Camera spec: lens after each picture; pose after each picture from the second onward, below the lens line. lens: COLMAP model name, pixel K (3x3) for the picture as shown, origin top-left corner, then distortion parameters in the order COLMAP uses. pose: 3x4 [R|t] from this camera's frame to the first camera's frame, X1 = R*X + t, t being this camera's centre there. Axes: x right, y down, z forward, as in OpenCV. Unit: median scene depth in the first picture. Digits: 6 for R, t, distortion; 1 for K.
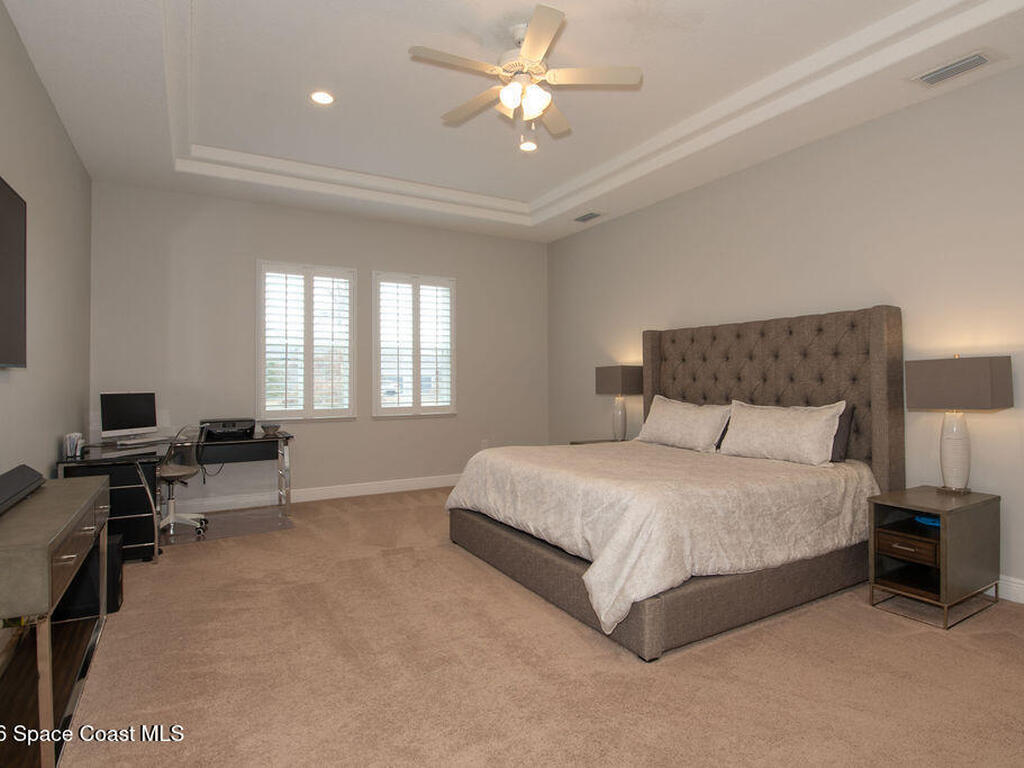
lens RADIAL K [[568.8, 0, 512.0], [0, 568.8, 384.0], [0, 0, 1]] dist [0.001162, -0.000321]
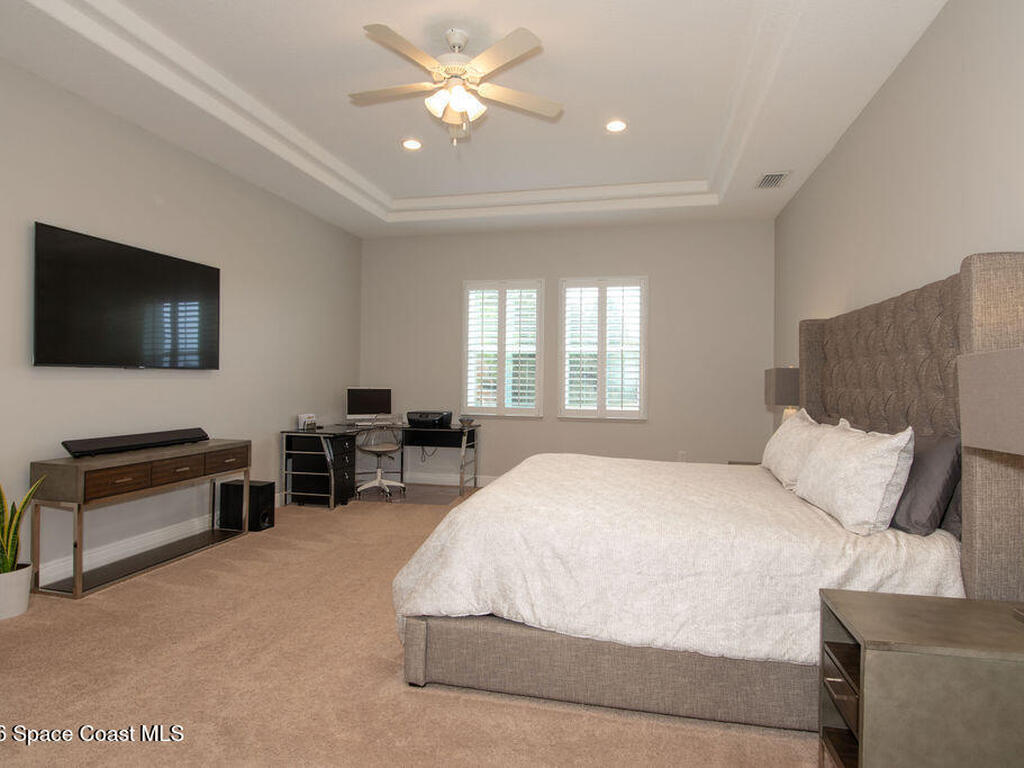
lens RADIAL K [[568.5, 0, 511.5], [0, 568.5, 375.0], [0, 0, 1]] dist [-0.003025, -0.000491]
pose [[0.725879, 0.004709, -0.687806, 0.468502], [-0.023424, 0.999566, -0.017878, 0.000622], [0.687423, 0.029089, 0.725674, 0.209924]]
